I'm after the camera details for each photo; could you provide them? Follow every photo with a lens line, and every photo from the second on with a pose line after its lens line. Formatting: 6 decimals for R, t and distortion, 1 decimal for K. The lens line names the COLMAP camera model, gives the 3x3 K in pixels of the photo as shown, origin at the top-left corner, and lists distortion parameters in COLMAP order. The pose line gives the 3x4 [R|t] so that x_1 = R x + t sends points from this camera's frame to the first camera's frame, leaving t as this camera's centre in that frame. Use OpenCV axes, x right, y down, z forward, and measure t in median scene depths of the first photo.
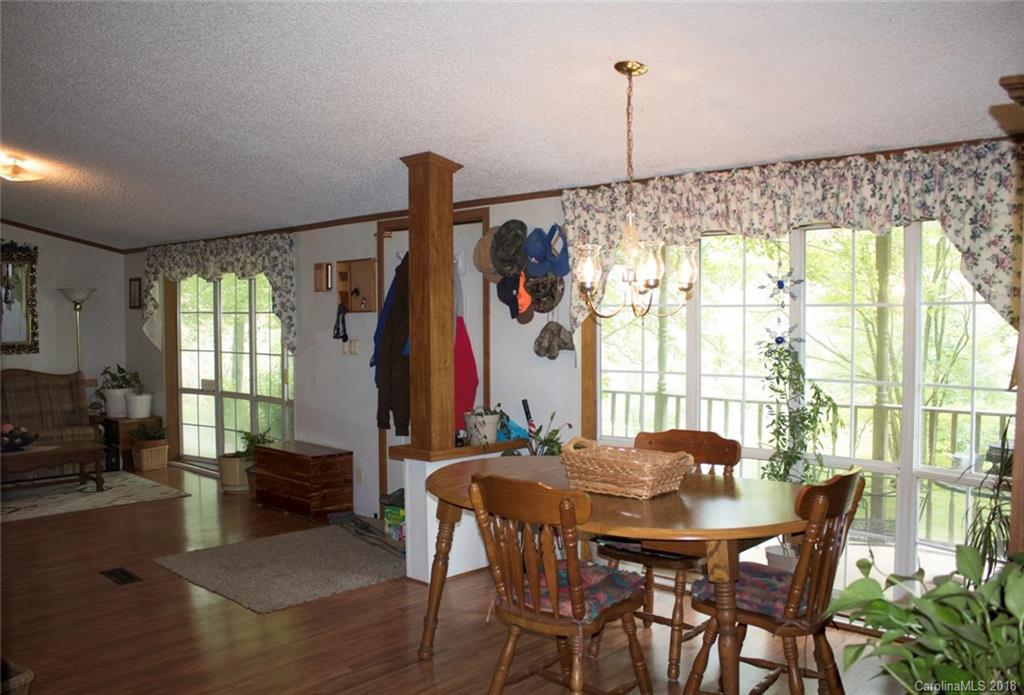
lens RADIAL K [[845.1, 0, 512.0], [0, 845.1, 347.5], [0, 0, 1]] dist [-0.182778, 0.123142]
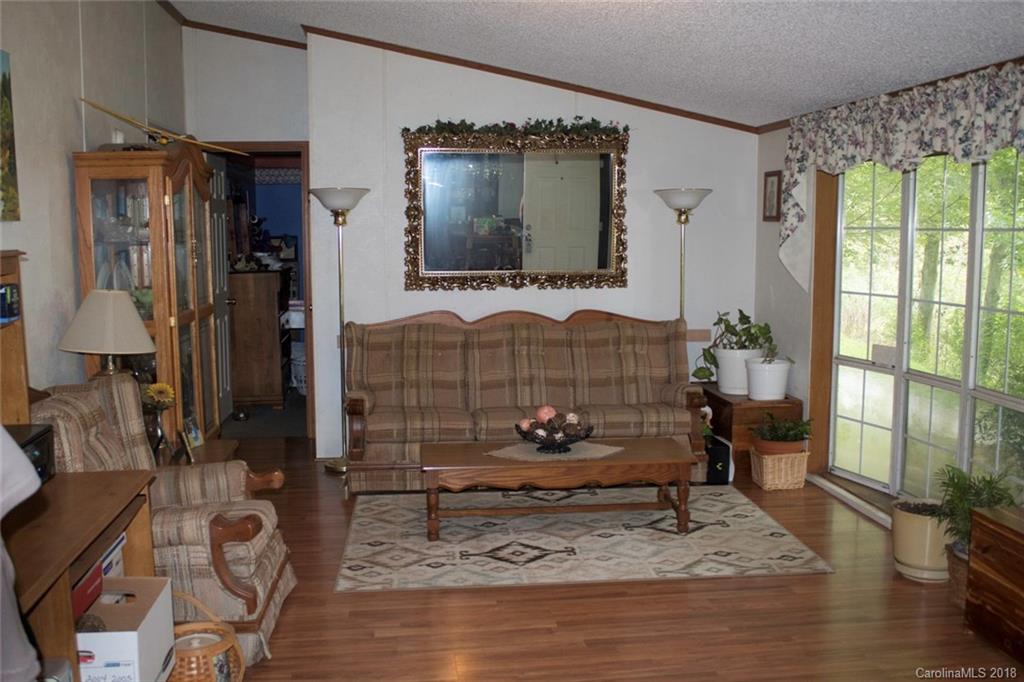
lens RADIAL K [[1020.2, 0, 511.4], [0, 1020.2, 362.0], [0, 0, 1]] dist [-0.141417, 0.184879]
pose [[0.755993, 0.082910, -0.649307, -0.112368], [-0.023050, 0.994703, 0.100177, -0.014275], [0.654173, -0.060767, 0.753900, 0.309828]]
